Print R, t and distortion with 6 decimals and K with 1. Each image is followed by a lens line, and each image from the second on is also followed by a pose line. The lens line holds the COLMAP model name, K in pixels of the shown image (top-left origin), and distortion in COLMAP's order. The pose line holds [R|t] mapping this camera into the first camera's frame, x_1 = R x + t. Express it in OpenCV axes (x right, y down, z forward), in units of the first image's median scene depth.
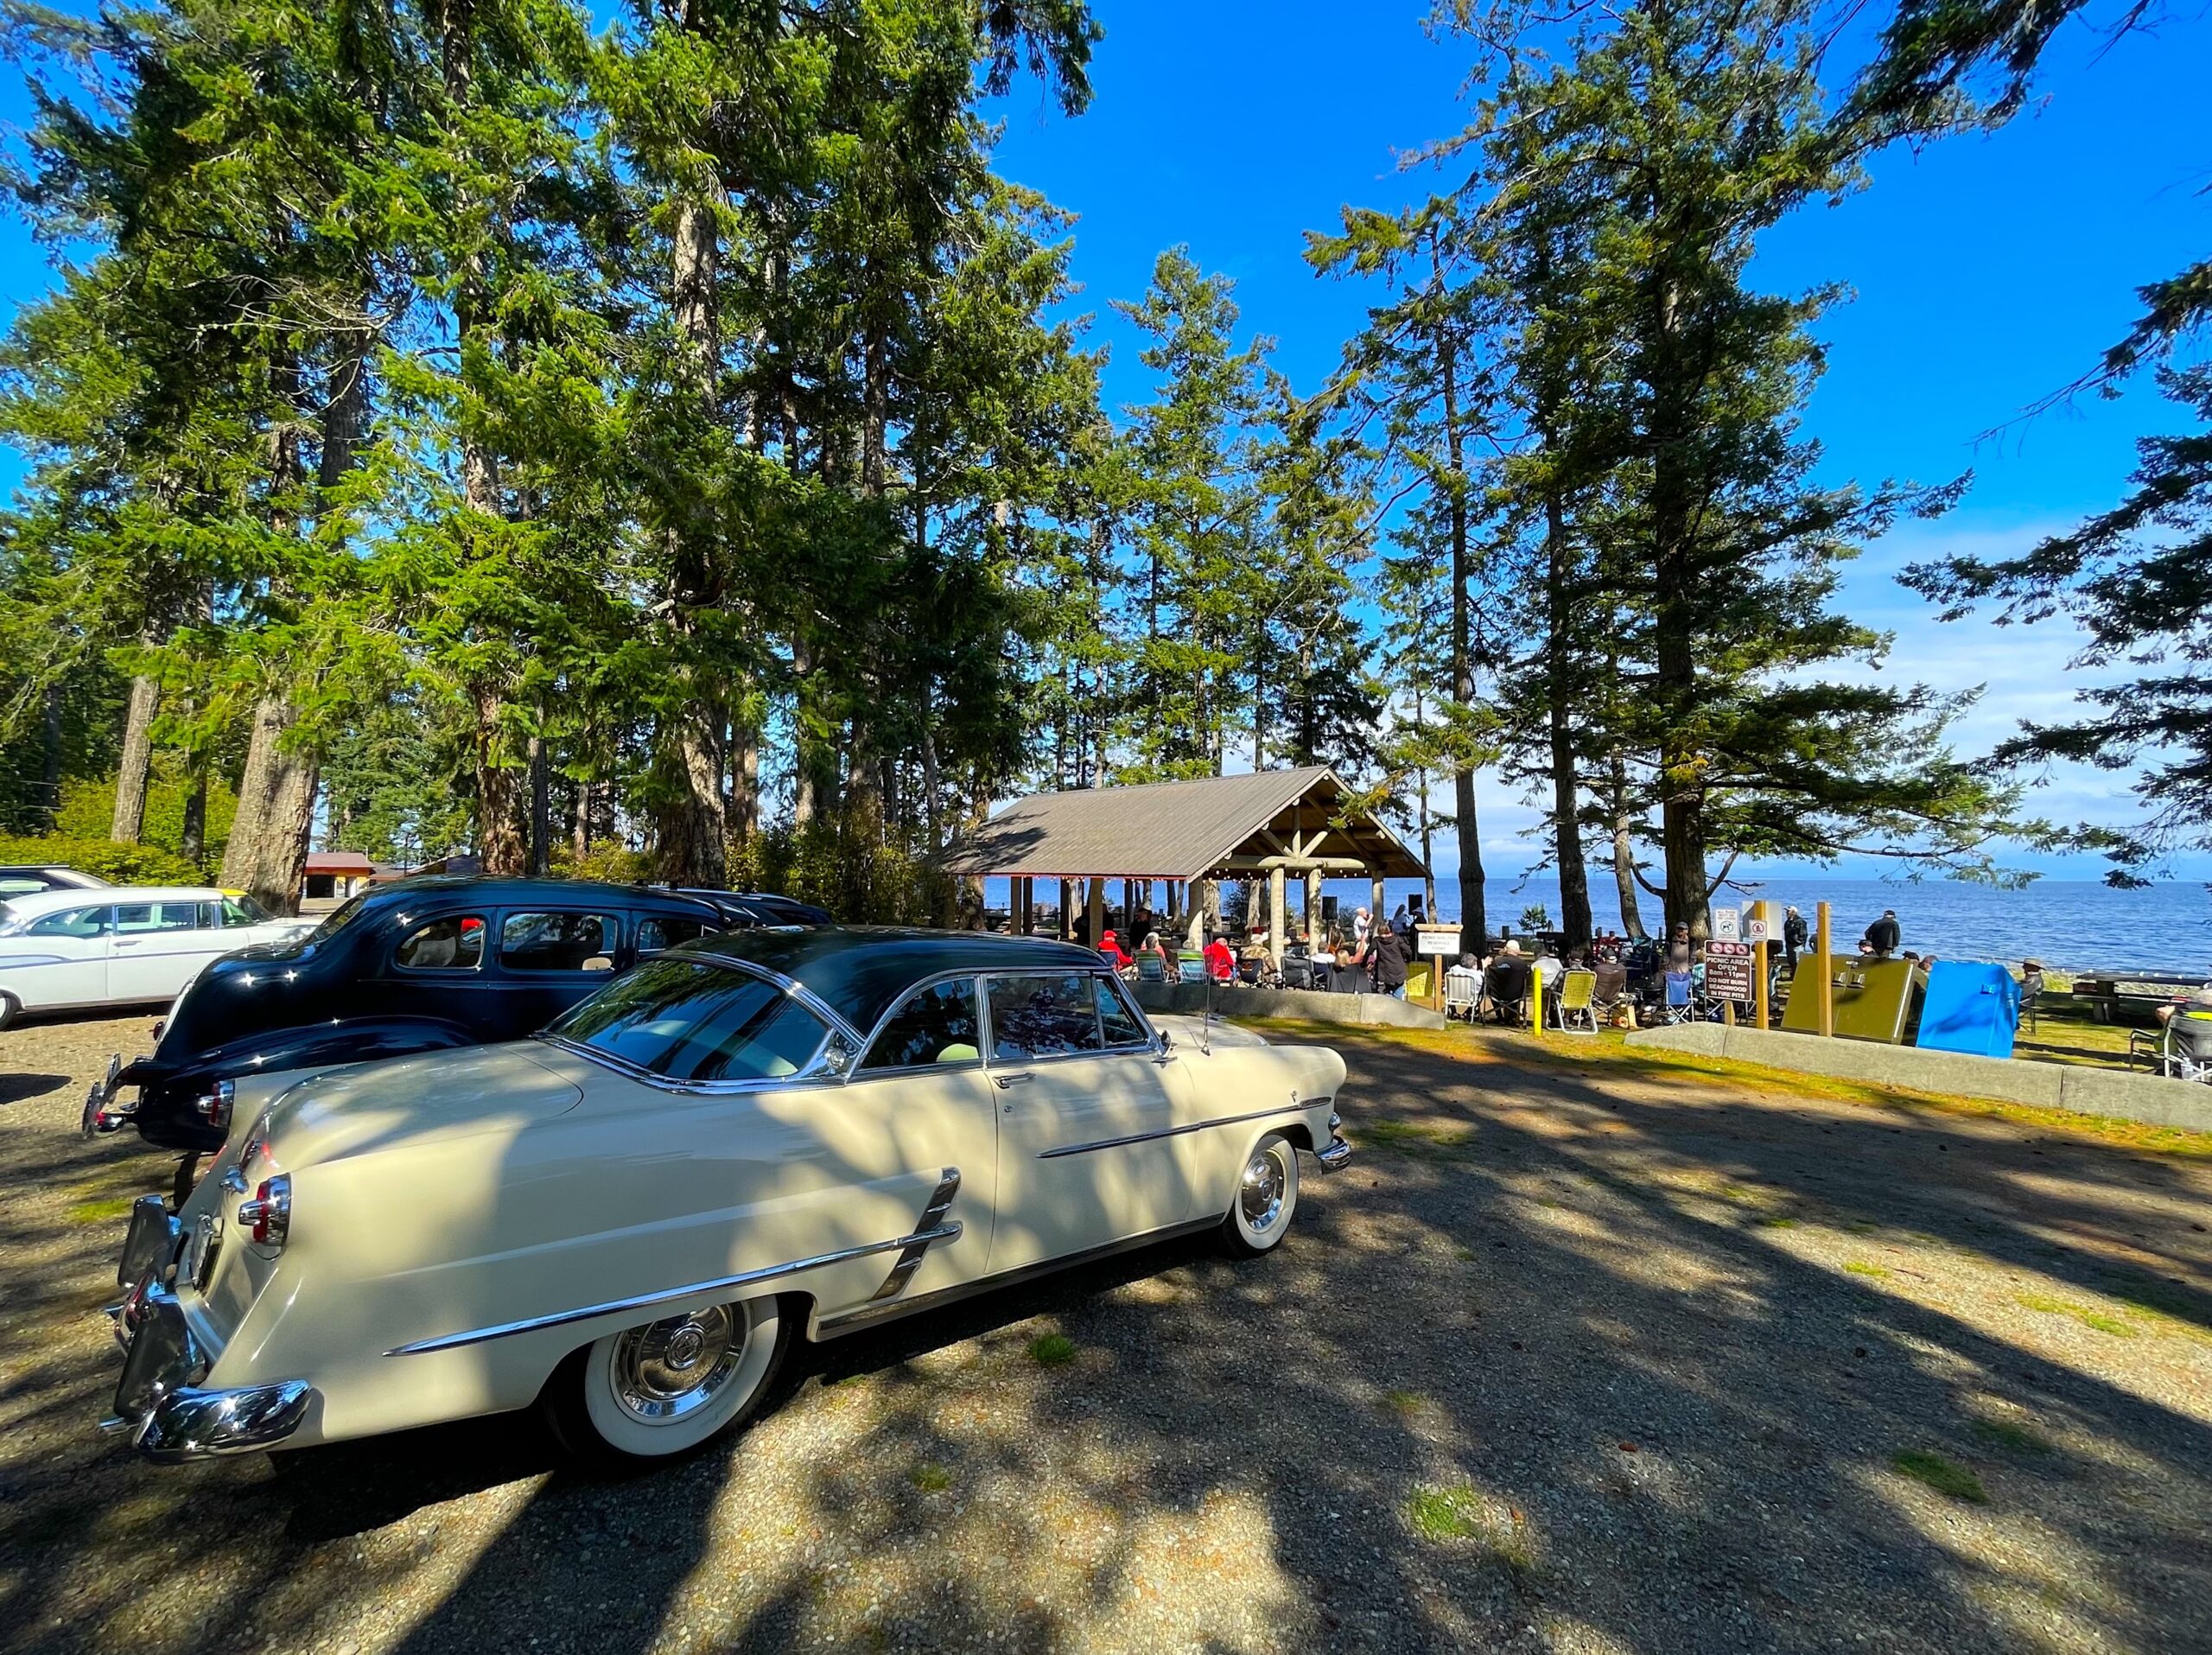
lens RADIAL K [[886.2, 0, 1093.7], [0, 886.2, 803.1], [0, 0, 1]] dist [0.000703, 0.000028]
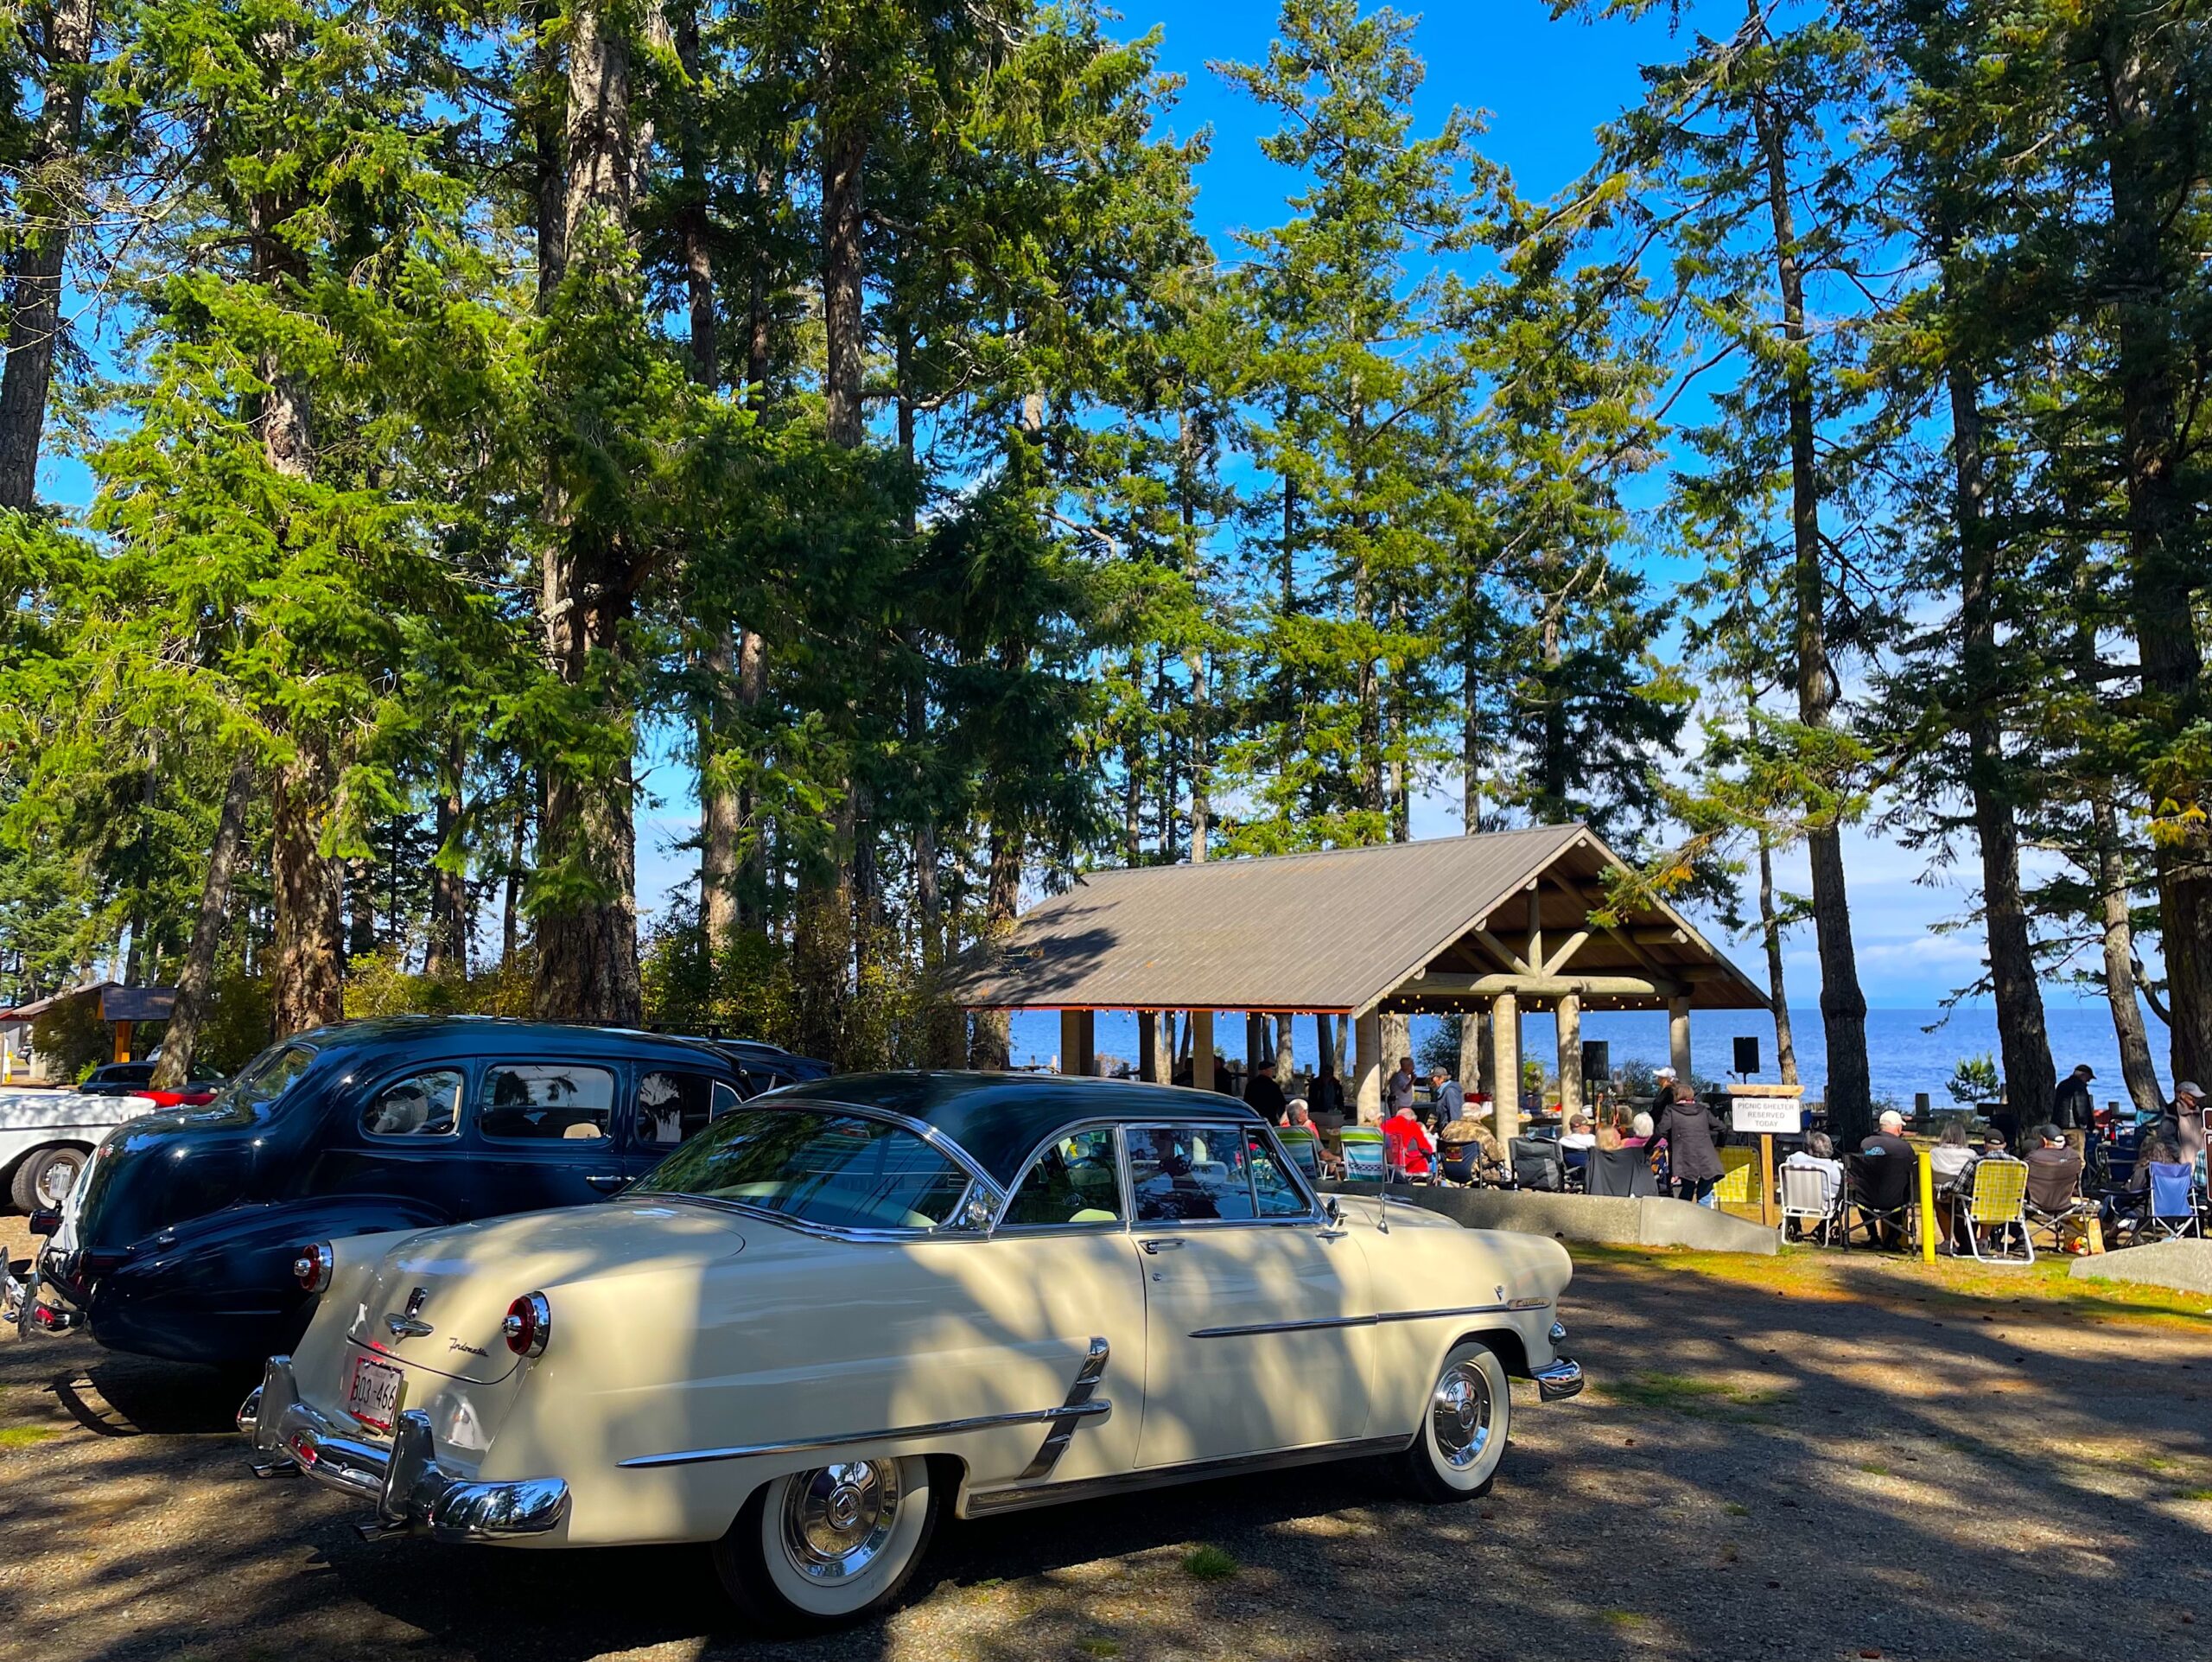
lens RADIAL K [[1670.9, 0, 1095.6], [0, 1670.9, 797.2], [0, 0, 1]] dist [0.084365, -0.107782]
pose [[0.998913, -0.013455, -0.044627, -0.017283], [0.011514, 0.998989, -0.043460, -0.013600], [0.045166, 0.042899, 0.998058, -0.157775]]
